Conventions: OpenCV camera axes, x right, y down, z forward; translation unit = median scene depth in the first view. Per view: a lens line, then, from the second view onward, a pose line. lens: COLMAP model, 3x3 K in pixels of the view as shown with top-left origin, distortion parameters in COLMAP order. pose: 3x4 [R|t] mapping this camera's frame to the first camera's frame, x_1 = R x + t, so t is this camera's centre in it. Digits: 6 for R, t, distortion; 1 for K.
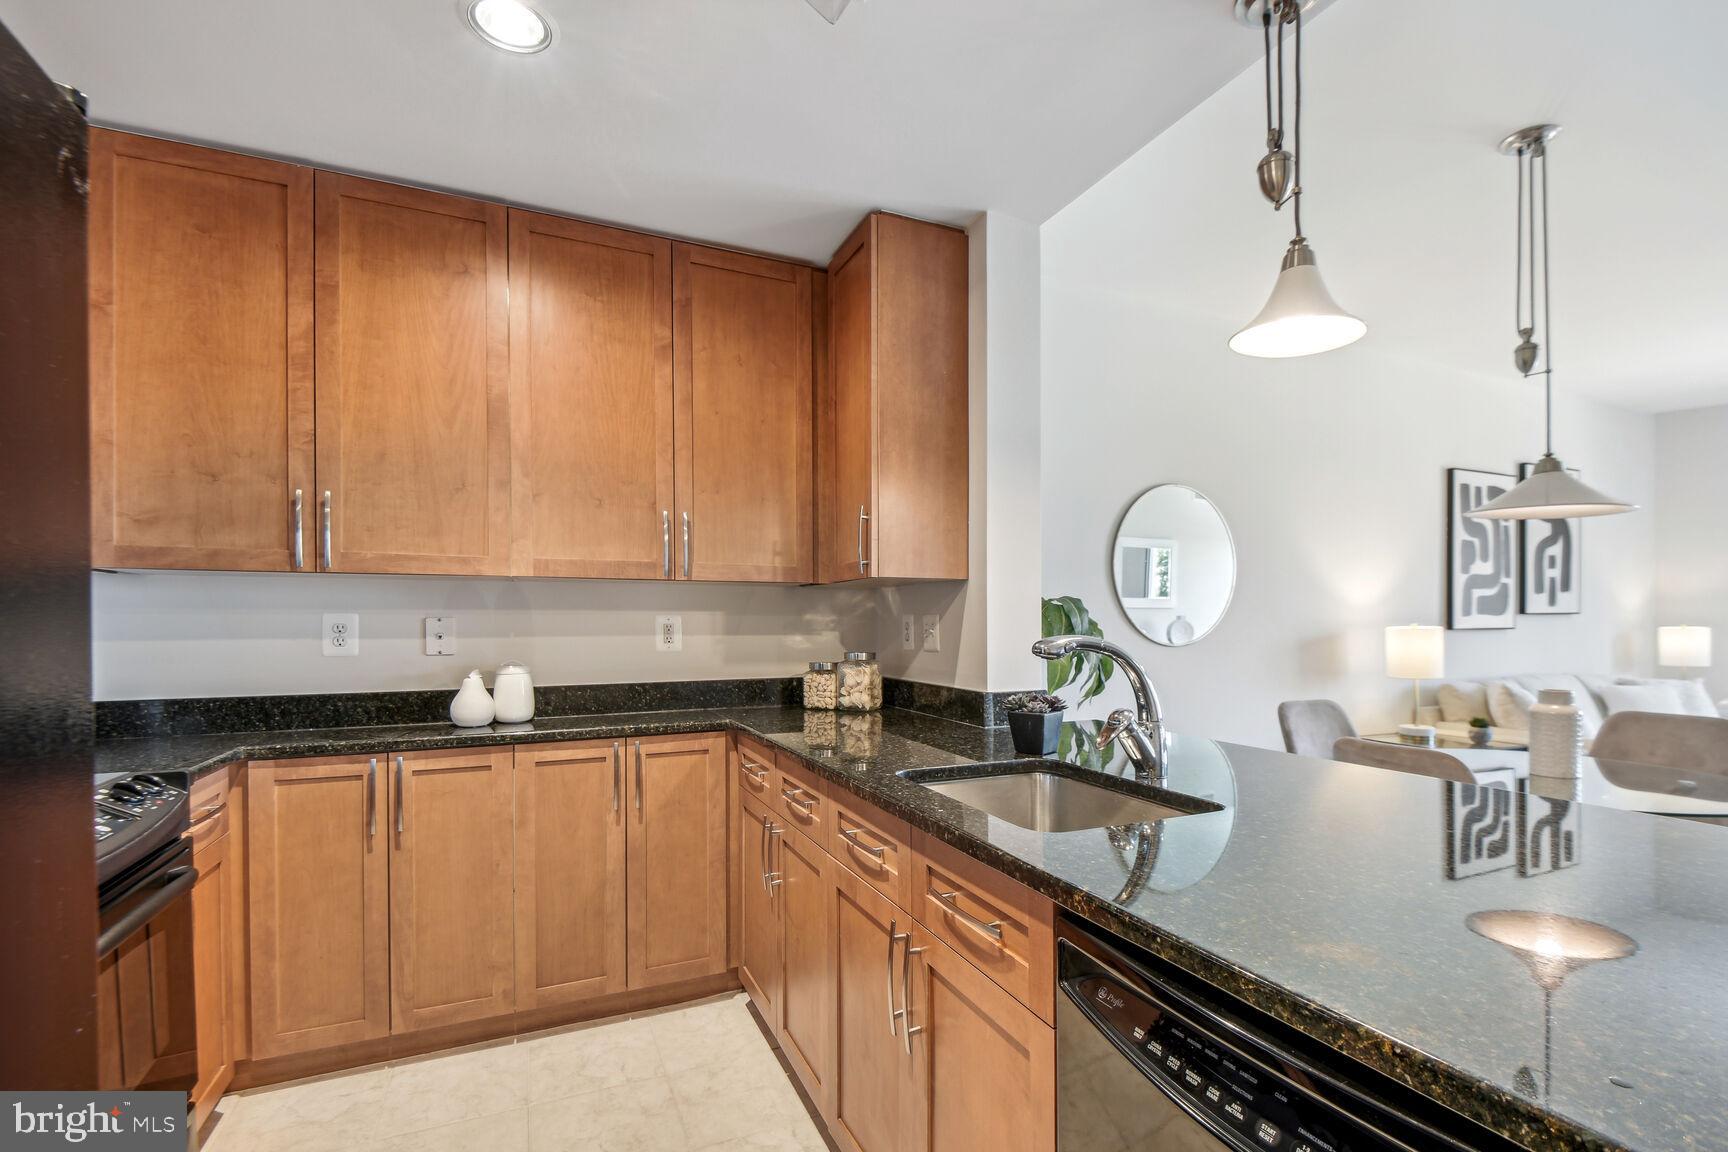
lens RADIAL K [[783.5, 0, 881.9], [0, 783.5, 576.7], [0, 0, 1]] dist [0.033125, -0.029486]
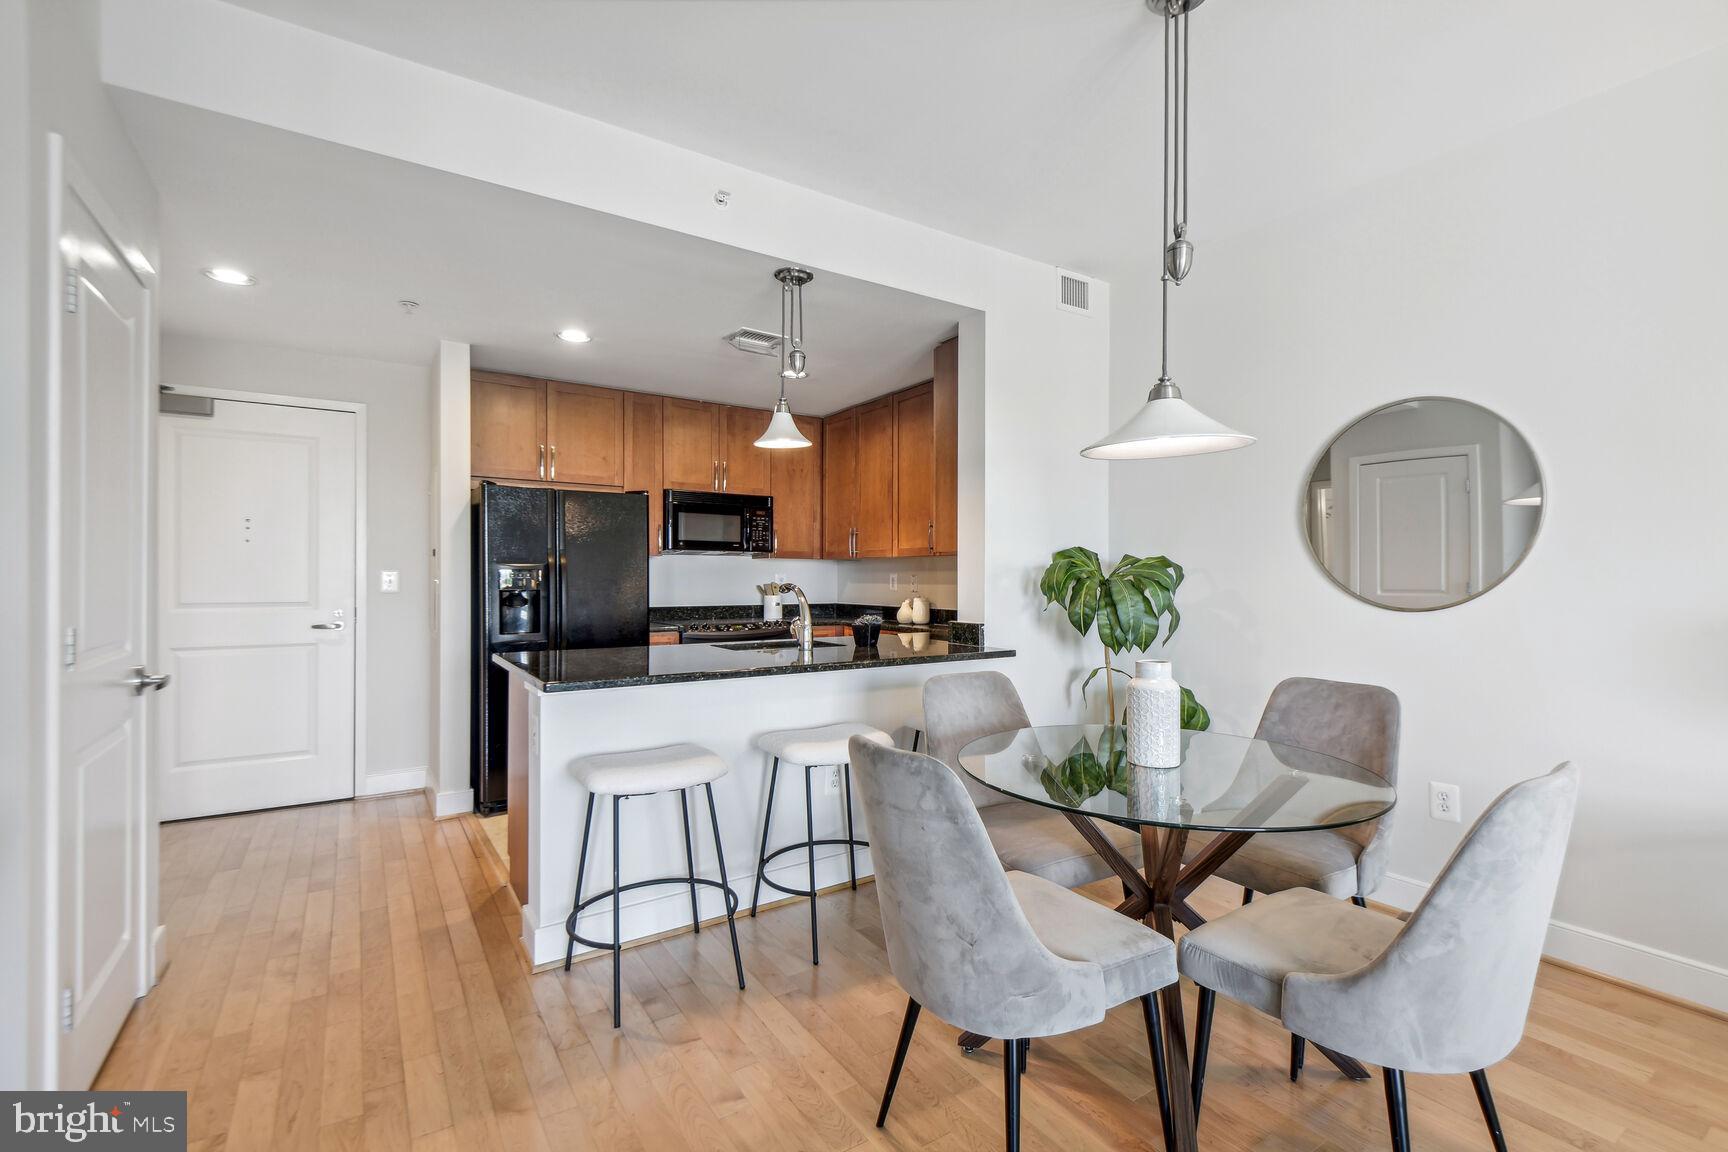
lens RADIAL K [[783.5, 0, 881.9], [0, 783.5, 576.7], [0, 0, 1]] dist [0.033125, -0.029486]
pose [[0.156308, -0.003919, -0.987701, 1.115318], [0.044663, 0.998997, 0.003104, 0.032082], [0.986698, -0.044599, 0.156327, 0.399449]]
